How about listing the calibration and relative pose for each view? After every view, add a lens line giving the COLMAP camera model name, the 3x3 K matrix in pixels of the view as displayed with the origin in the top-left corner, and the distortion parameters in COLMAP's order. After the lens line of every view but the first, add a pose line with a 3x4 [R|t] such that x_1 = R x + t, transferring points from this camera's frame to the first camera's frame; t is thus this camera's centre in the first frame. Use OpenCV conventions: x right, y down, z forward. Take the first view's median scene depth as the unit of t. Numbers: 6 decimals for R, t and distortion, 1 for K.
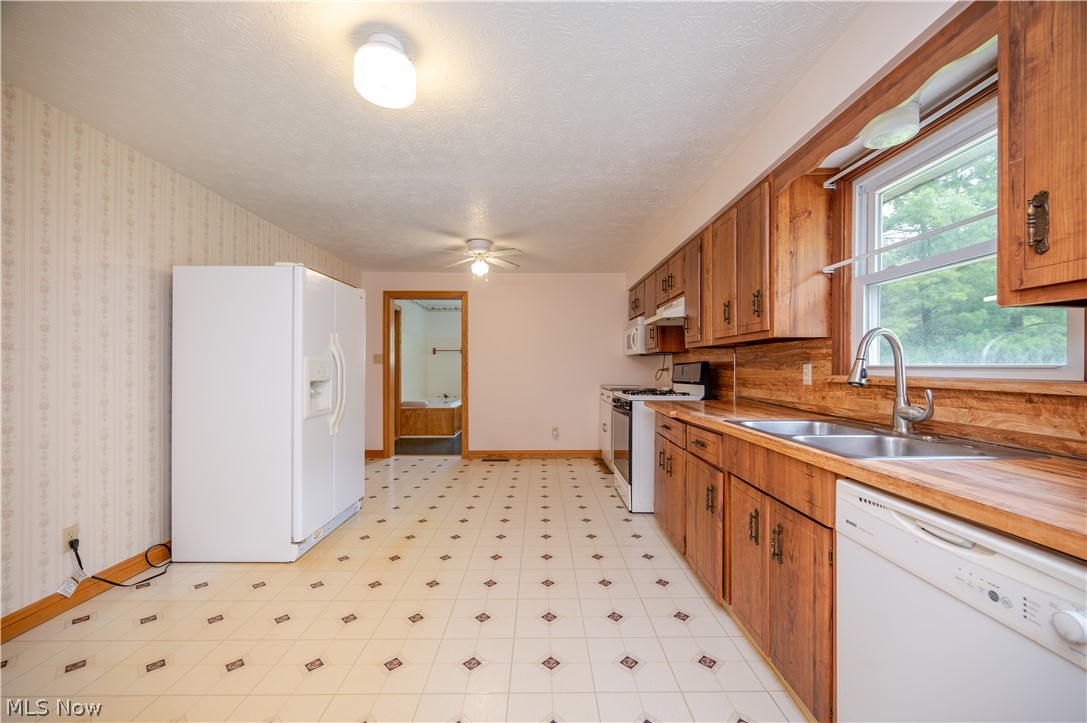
lens RADIAL K [[429.0, 0, 544.2], [0, 429.0, 360.3], [0, 0, 1]] dist [-0.001313, -0.000208]
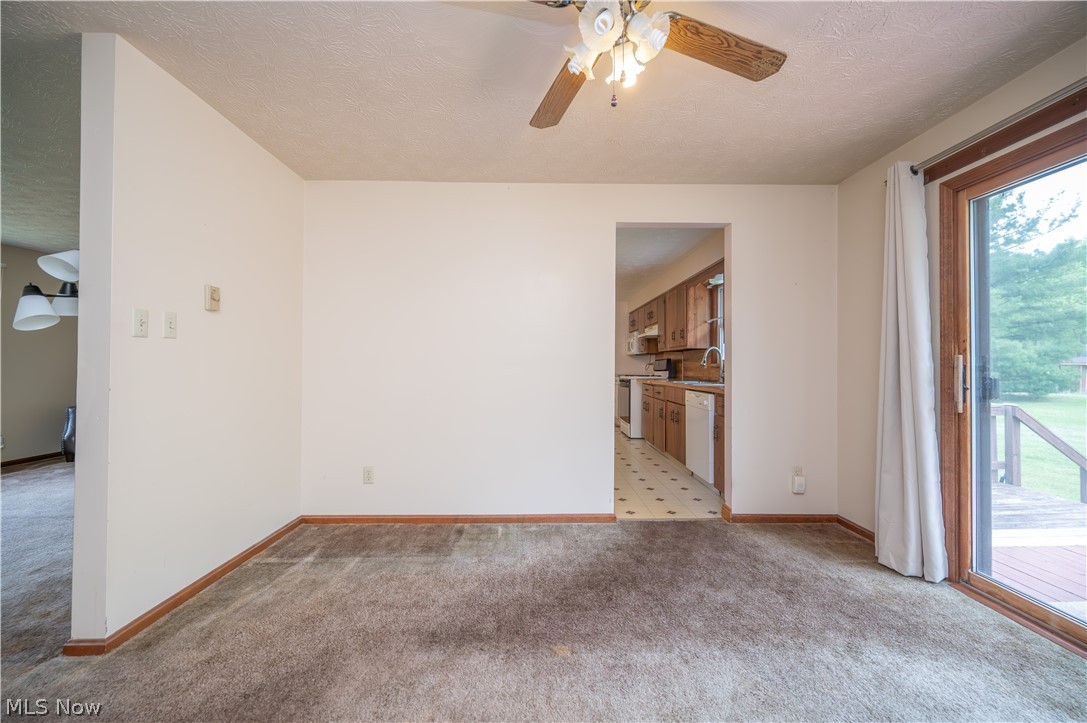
lens RADIAL K [[429.0, 0, 544.2], [0, 429.0, 360.3], [0, 0, 1]] dist [-0.001313, -0.000208]
pose [[0.999999, -0.000672, -0.001195, -0.176568], [0.000676, 0.999995, 0.003114, 0.003911], [0.001193, -0.003114, 0.999994, -0.911202]]
